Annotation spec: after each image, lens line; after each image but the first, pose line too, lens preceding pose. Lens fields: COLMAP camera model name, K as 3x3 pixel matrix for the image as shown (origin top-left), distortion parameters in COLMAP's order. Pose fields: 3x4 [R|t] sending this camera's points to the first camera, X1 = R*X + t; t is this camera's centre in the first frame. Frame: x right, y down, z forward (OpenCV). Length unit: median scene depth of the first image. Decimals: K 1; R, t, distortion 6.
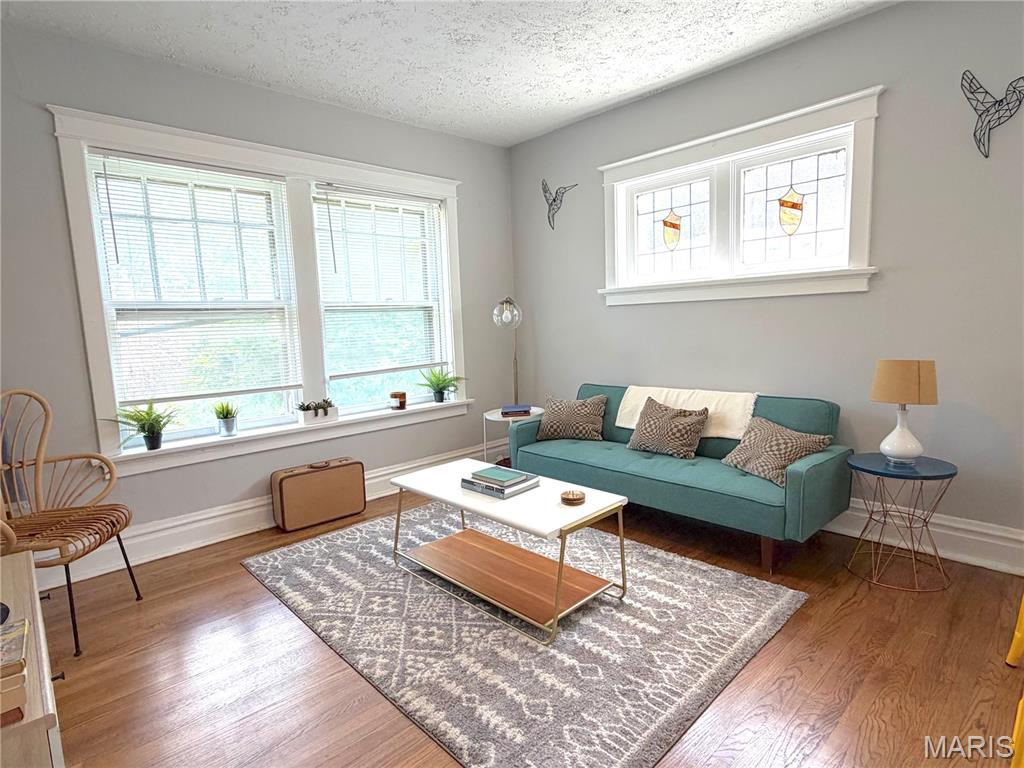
lens RADIAL K [[554.8, 0, 512.0], [0, 554.8, 384.0], [0, 0, 1]] dist [0.001046, 0.000552]
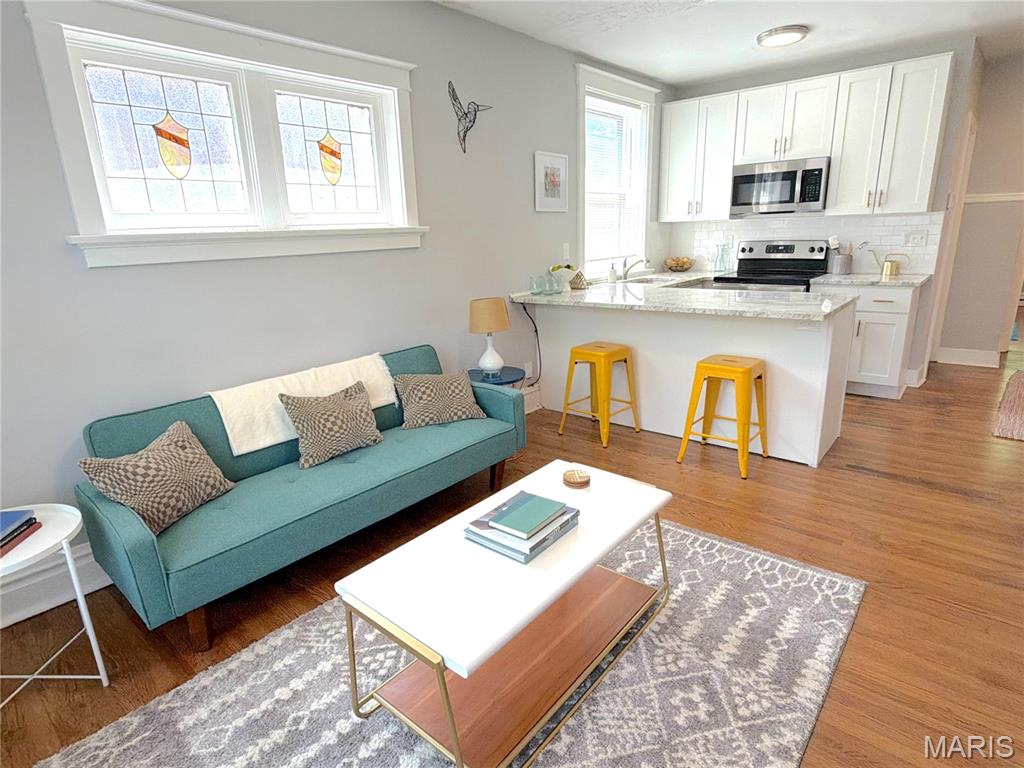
lens RADIAL K [[559.3, 0, 512.0], [0, 559.3, 384.0], [0, 0, 1]] dist [0.023006, -0.000101]
pose [[-0.101304, -0.227281, 0.968546, -0.524114], [0.153642, 0.958300, 0.240947, -0.128365], [-0.982920, 0.173219, -0.062159, 0.820541]]
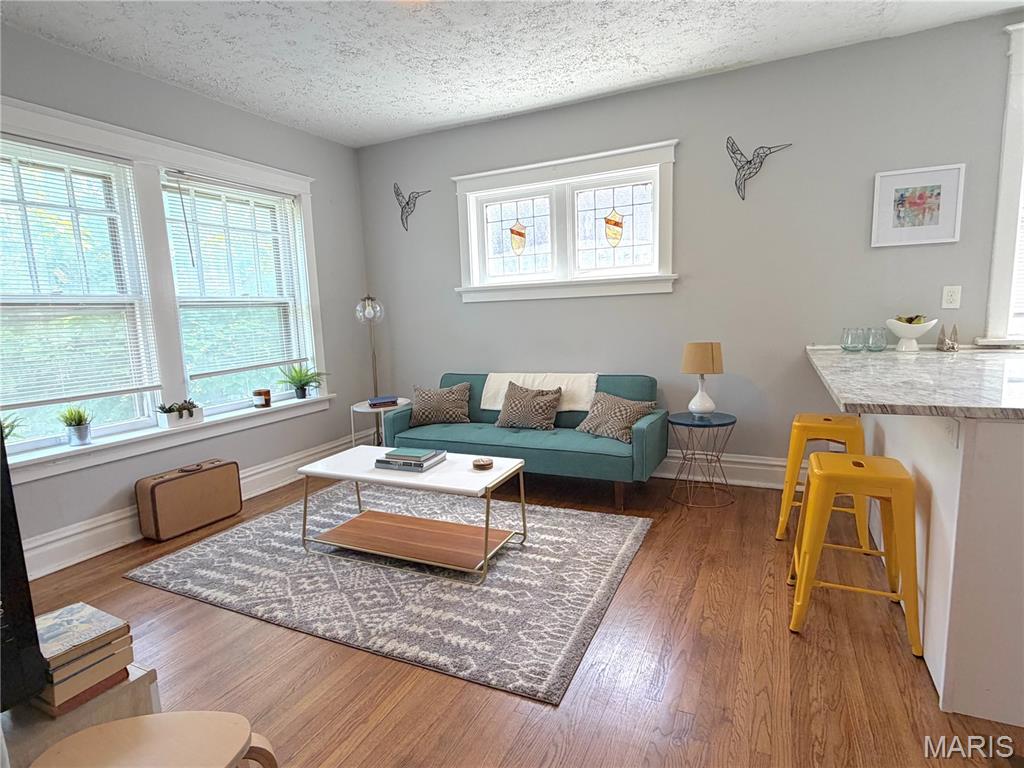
lens RADIAL K [[555.4, 0, 512.2], [0, 555.4, 386.8], [0, 0, 1]] dist [0.004270, 0.000748]
pose [[0.933376, -0.049205, 0.355512, -0.178408], [0.046074, 0.998789, 0.017272, 0.016180], [-0.355931, 0.000259, 0.934512, -0.096211]]
